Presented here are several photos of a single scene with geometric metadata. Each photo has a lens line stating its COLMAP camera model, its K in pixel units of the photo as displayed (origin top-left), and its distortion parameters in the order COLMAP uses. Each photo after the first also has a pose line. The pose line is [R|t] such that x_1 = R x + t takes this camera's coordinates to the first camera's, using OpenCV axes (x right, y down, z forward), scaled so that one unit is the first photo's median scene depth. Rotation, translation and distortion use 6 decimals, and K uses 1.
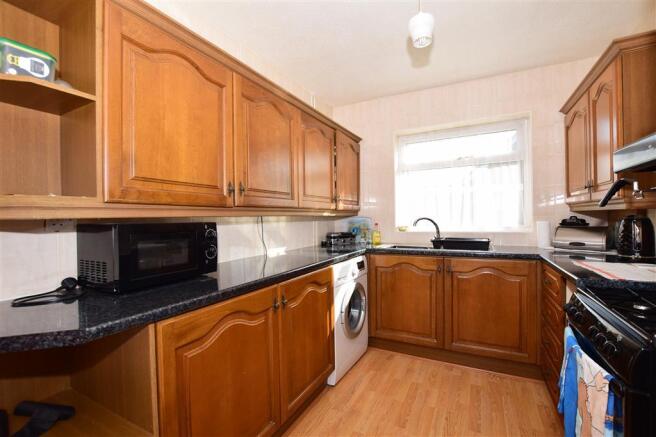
lens RADIAL K [[284.6, 0, 333.7], [0, 284.6, 220.6], [0, 0, 1]] dist [-0.023985, 0.000419]
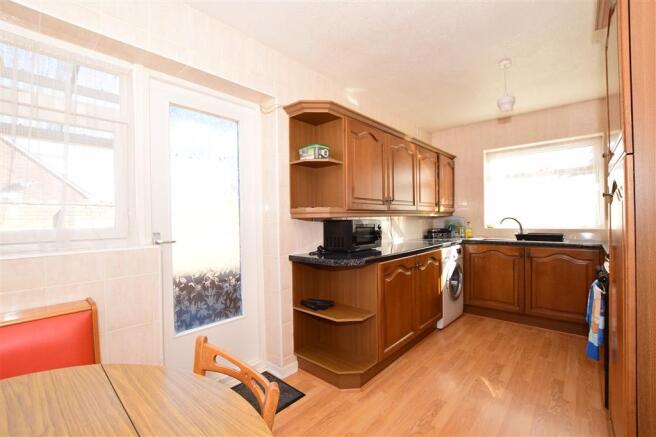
lens RADIAL K [[284.6, 0, 333.7], [0, 284.6, 220.6], [0, 0, 1]] dist [-0.023985, 0.000419]
pose [[0.967771, 0.005132, -0.251781, -0.156489], [-0.004582, 0.999986, 0.002774, 0.004983], [0.251792, -0.001531, 0.967780, -0.526473]]
